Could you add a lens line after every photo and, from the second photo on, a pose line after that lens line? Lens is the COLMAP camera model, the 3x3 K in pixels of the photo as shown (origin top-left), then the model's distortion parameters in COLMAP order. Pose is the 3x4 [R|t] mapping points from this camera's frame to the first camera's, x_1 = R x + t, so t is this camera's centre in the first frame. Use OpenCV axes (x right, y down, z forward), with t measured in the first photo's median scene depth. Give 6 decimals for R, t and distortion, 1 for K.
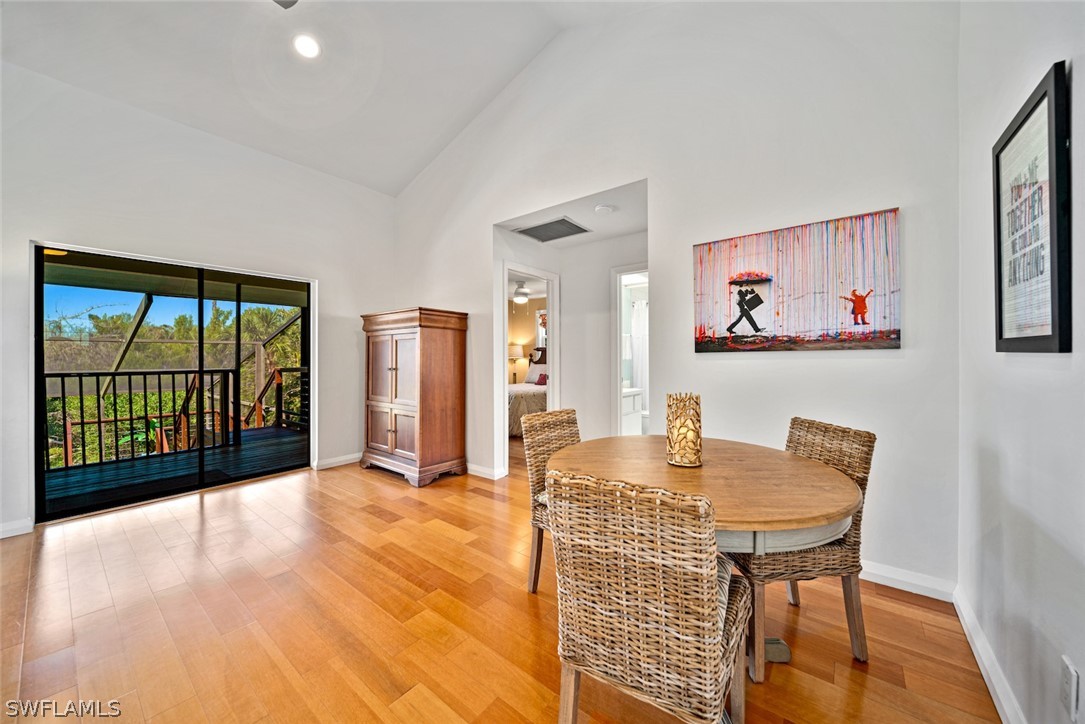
lens RADIAL K [[385.2, 0, 551.0], [0, 385.2, 360.0], [0, 0, 1]] dist [0.004312, -0.001725]
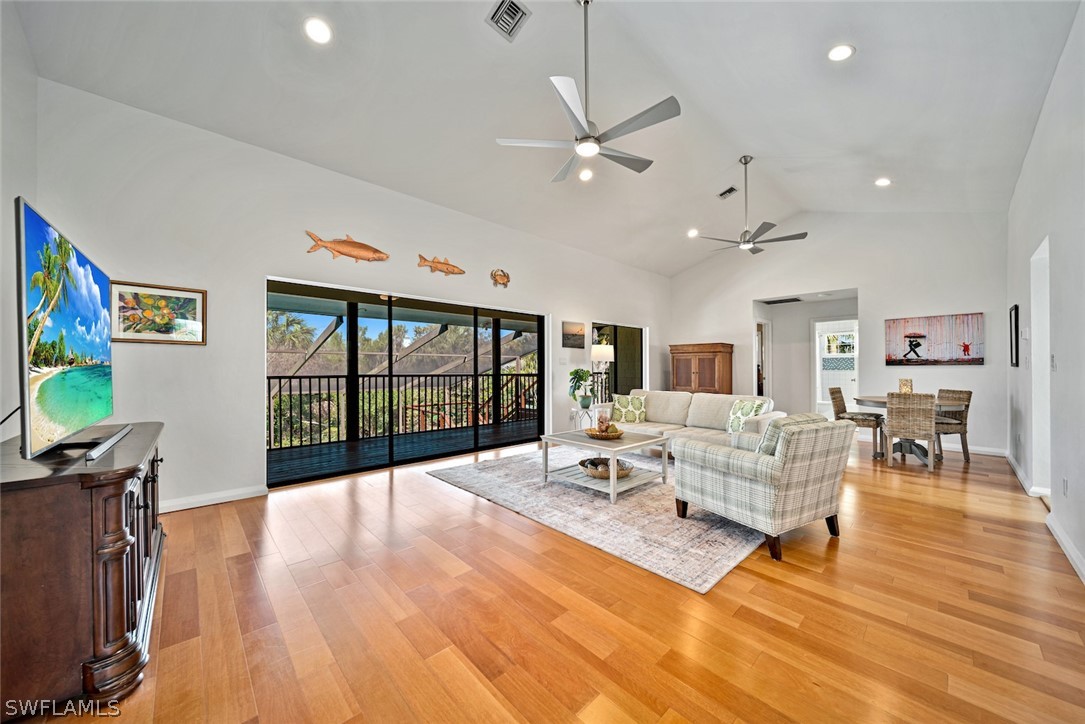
lens RADIAL K [[385.2, 0, 549.9], [0, 385.2, 365.3], [0, 0, 1]] dist [0.004312, -0.001725]
pose [[0.988587, 0.004361, -0.150588, -1.357026], [-0.006344, 0.999899, -0.012691, 0.022394], [0.150518, 0.013502, 0.988515, -1.708501]]
